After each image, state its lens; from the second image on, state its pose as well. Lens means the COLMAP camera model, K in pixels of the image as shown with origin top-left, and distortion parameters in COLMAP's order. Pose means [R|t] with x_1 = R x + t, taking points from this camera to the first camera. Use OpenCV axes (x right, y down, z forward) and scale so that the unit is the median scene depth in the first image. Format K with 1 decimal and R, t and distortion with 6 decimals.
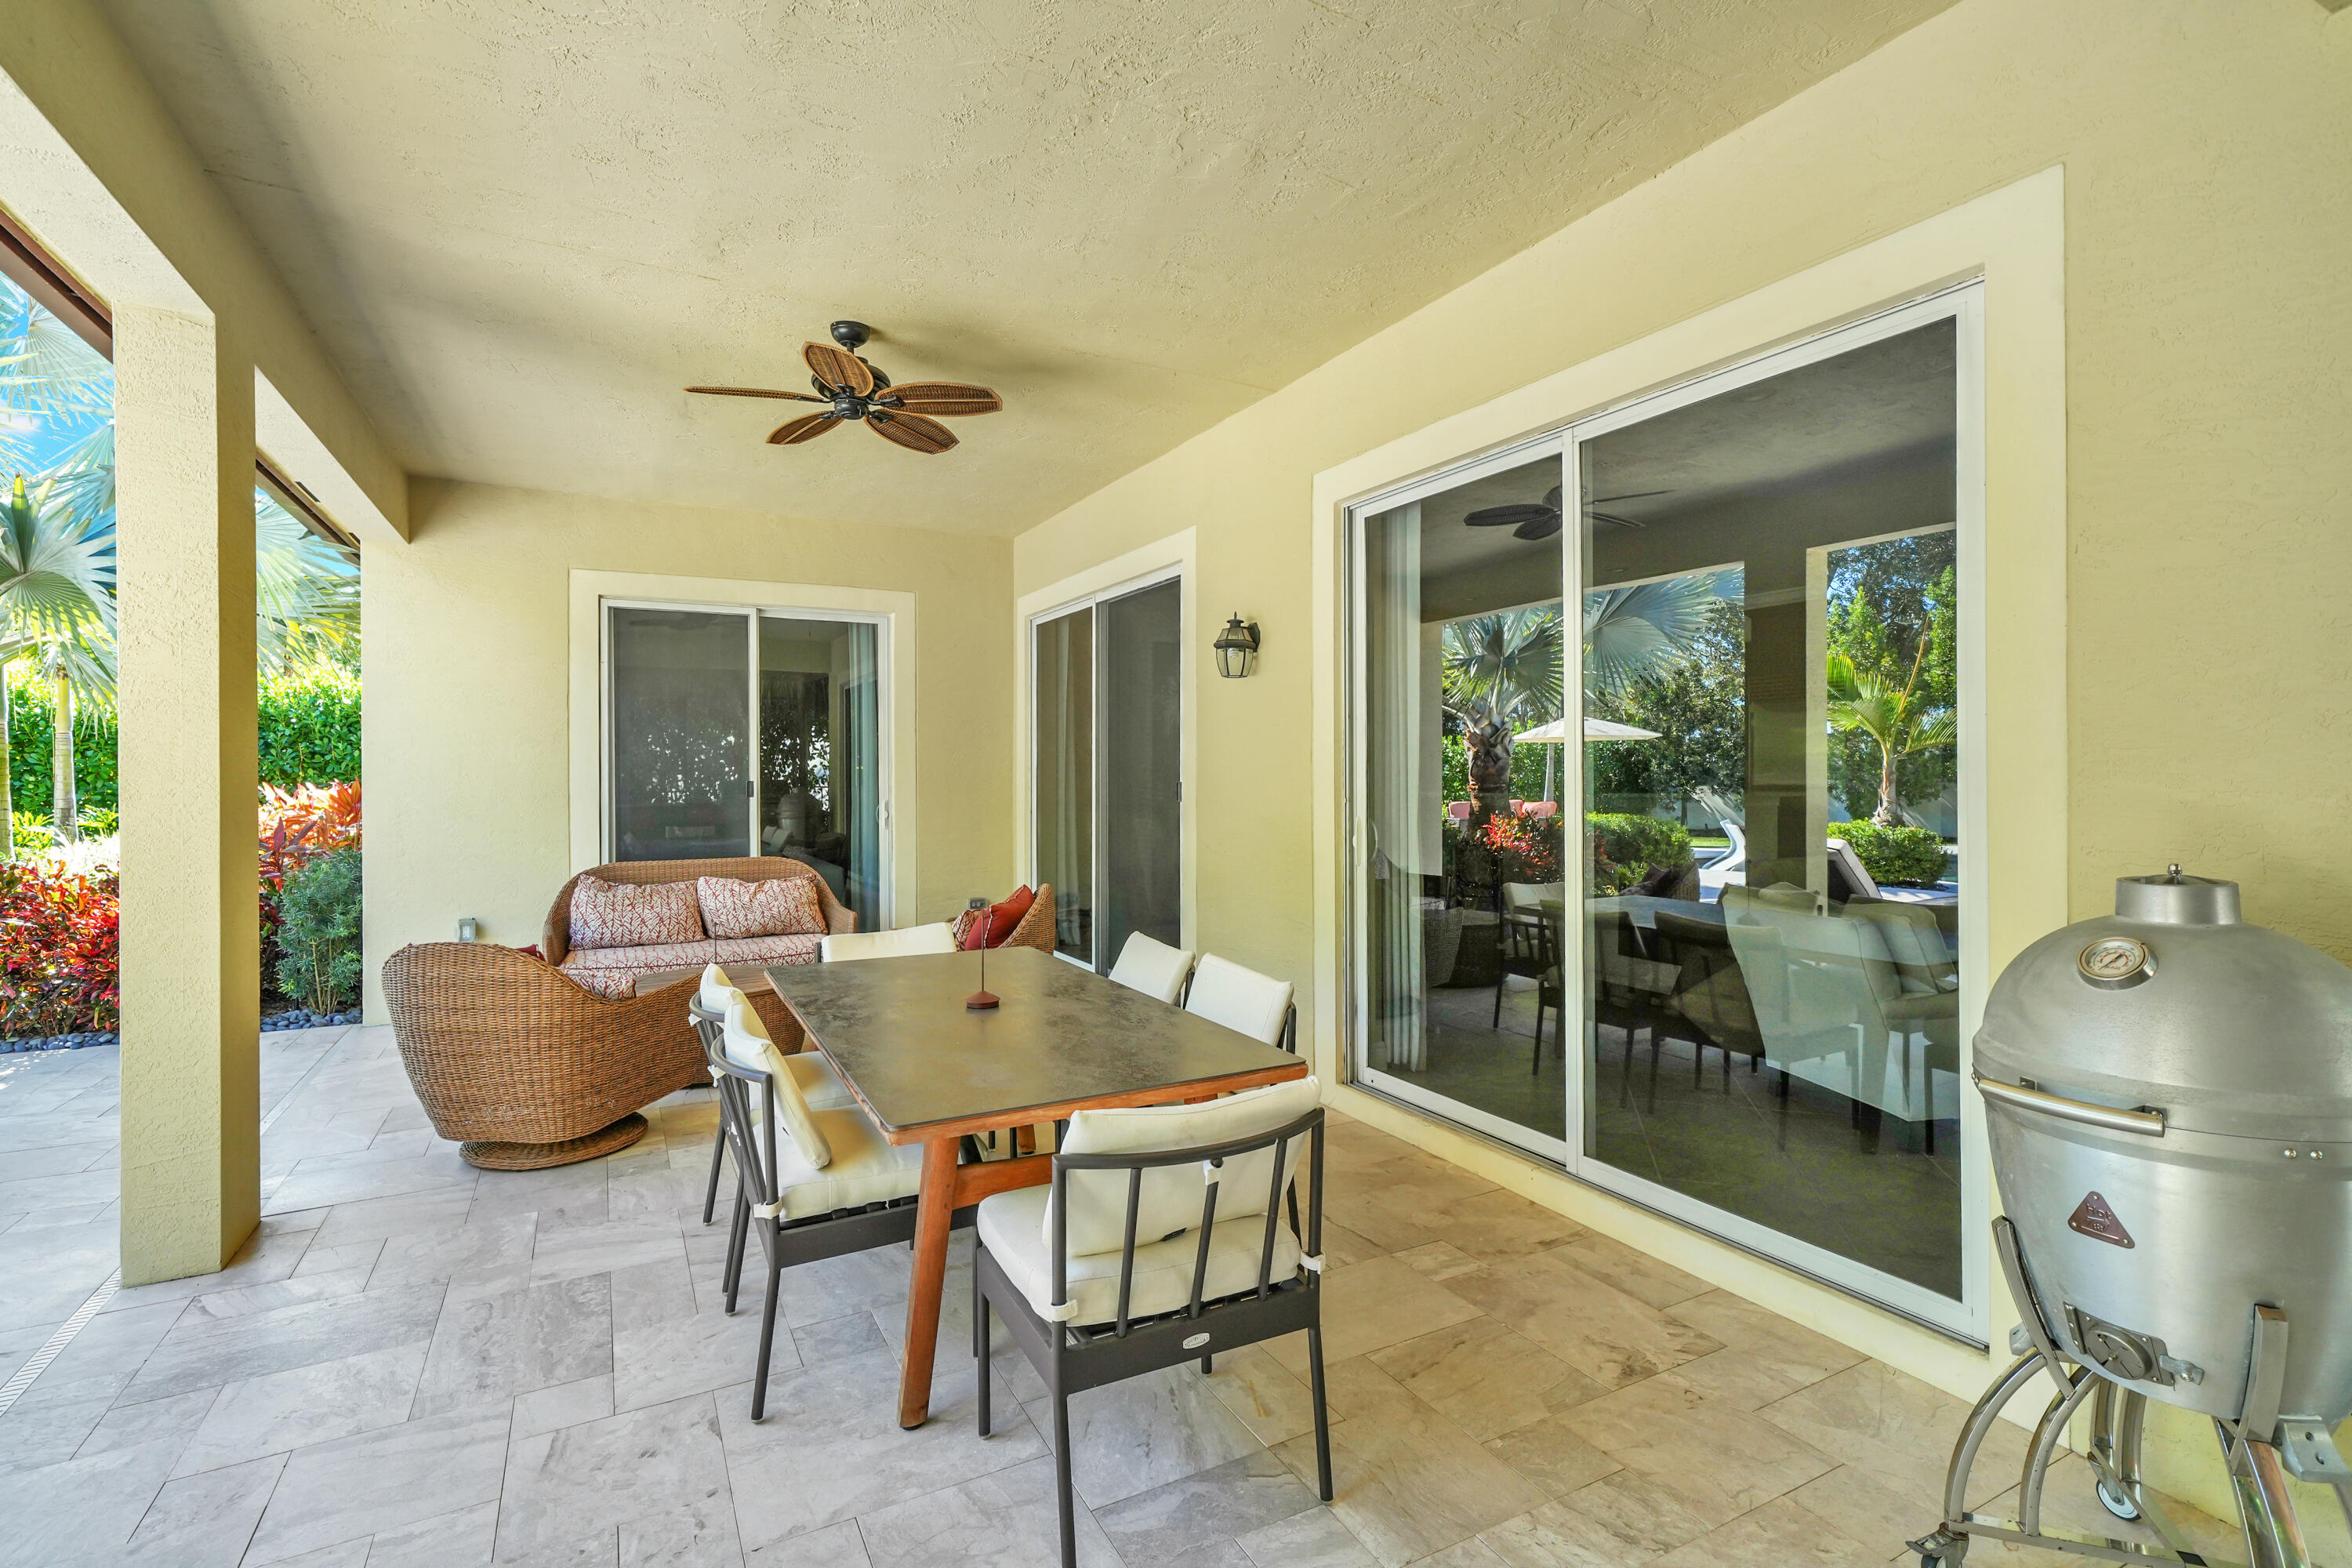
lens RADIAL K [[1047.0, 0, 1253.6], [0, 1047.0, 747.1], [0, 0, 1]] dist [0.002918, 0.001049]
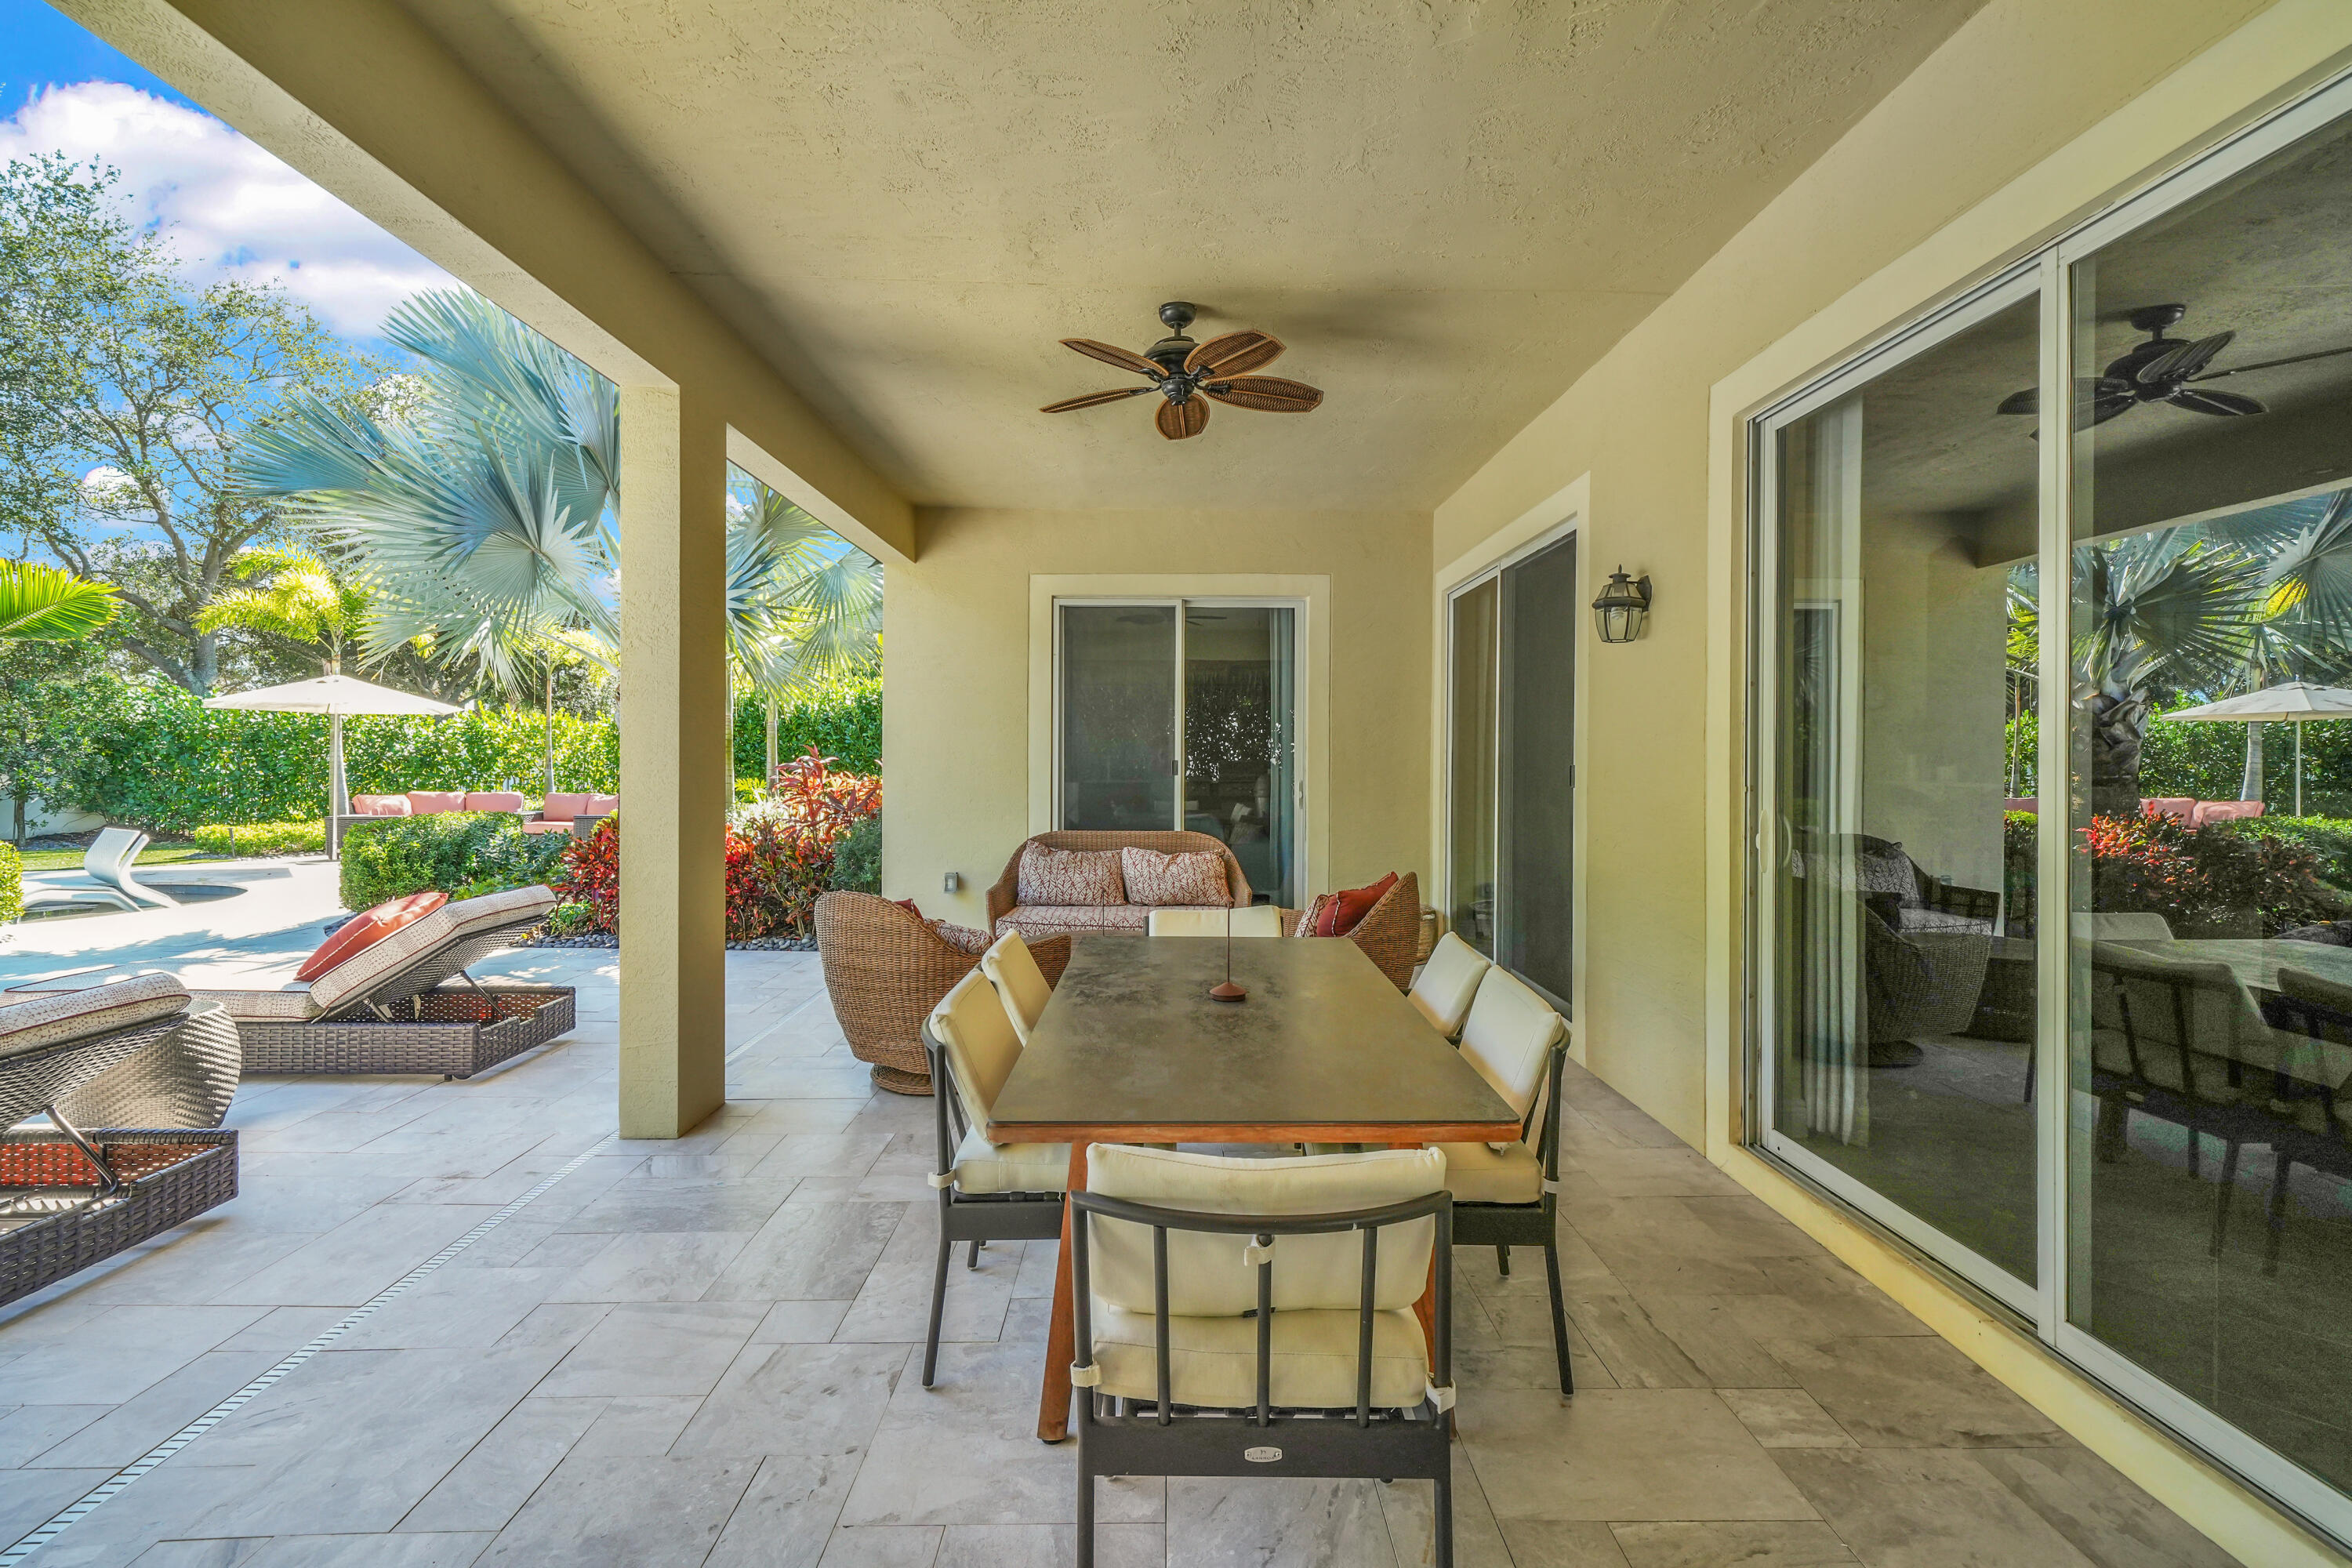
lens RADIAL K [[1067.0, 0, 1183.7], [0, 1067.0, 736.6], [0, 0, 1]] dist [0.003652, 0.001499]
pose [[0.883756, -0.000880, -0.467946, 0.120564], [0.003998, 0.999976, 0.005671, 0.006173], [0.467930, -0.006883, 0.883739, 0.111868]]
